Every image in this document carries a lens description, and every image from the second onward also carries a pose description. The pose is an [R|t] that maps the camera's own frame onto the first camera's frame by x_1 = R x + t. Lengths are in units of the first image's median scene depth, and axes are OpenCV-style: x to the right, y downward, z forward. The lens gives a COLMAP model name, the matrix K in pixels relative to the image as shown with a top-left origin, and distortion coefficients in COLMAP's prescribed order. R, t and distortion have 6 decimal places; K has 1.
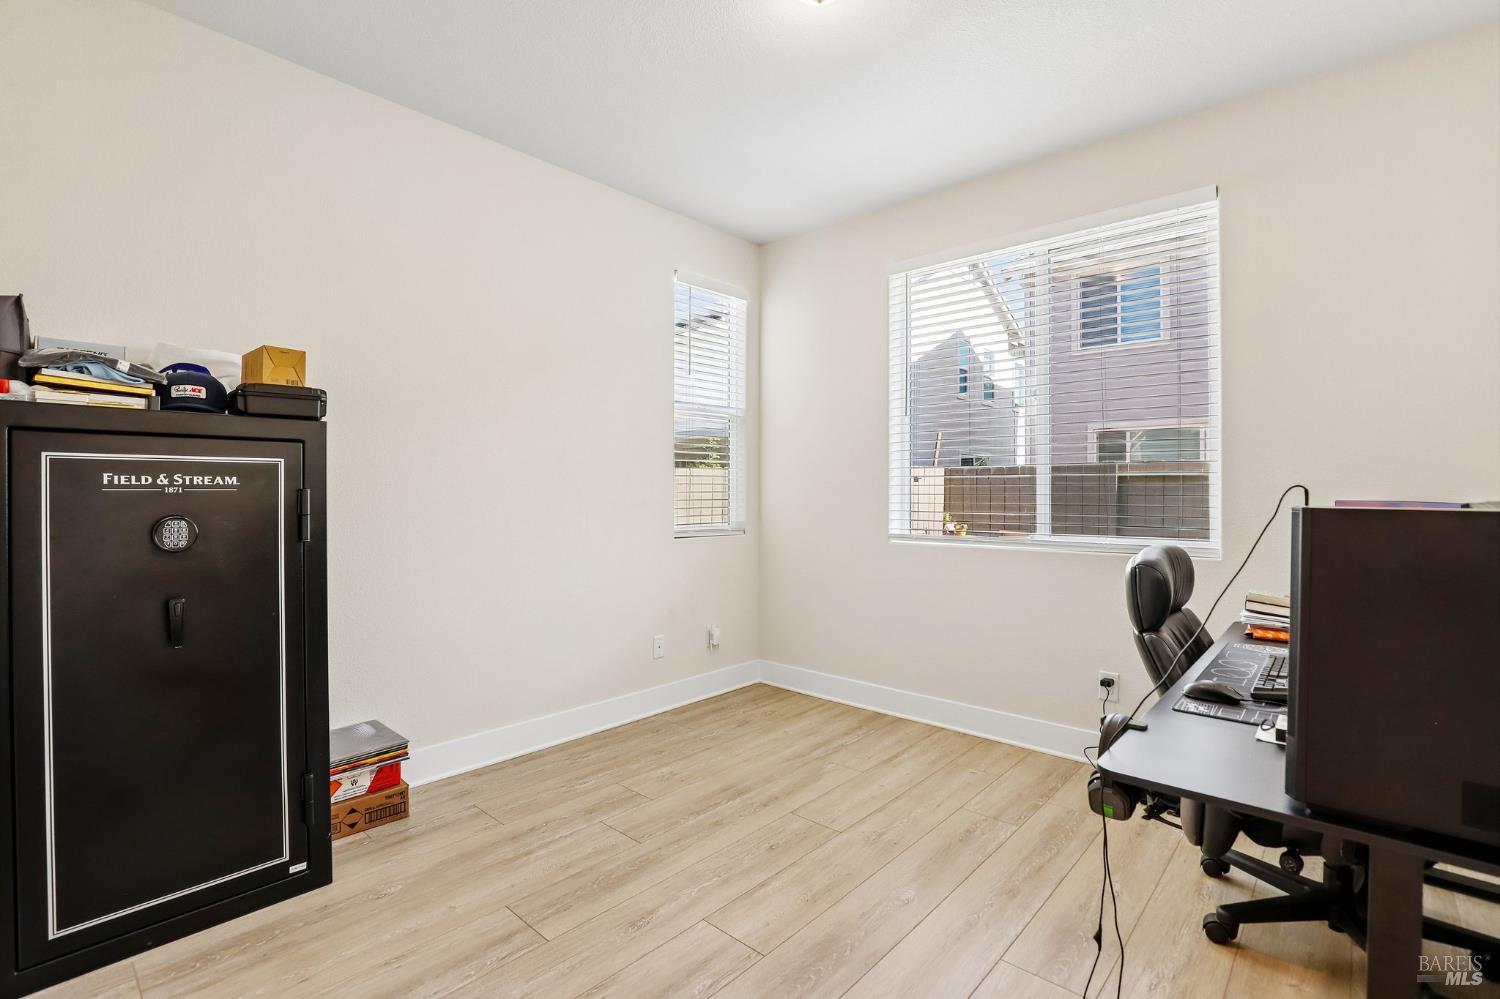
lens RADIAL K [[688.3, 0, 745.4], [0, 688.3, 494.7], [0, 0, 1]] dist [-0.037043, 0.007052]
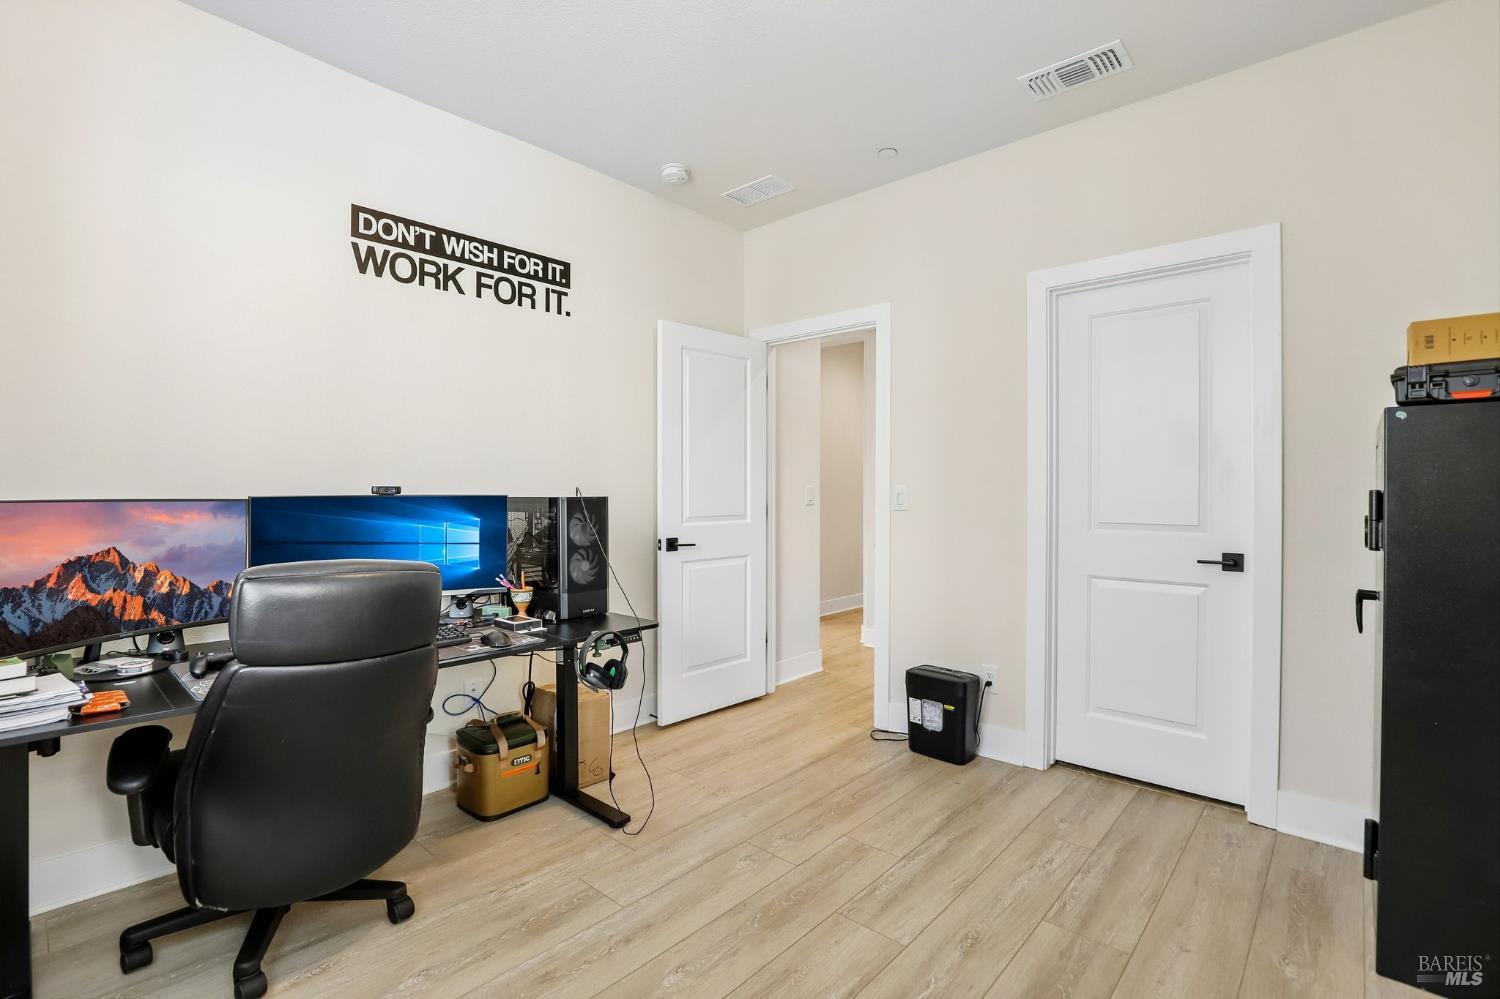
lens RADIAL K [[688.3, 0, 745.4], [0, 688.3, 494.7], [0, 0, 1]] dist [-0.037043, 0.007052]
pose [[-0.999989, -0.002245, -0.004133, 0.172470], [-0.002276, 0.999970, 0.007414, -0.007883], [0.004116, 0.007423, -0.999964, 2.005052]]
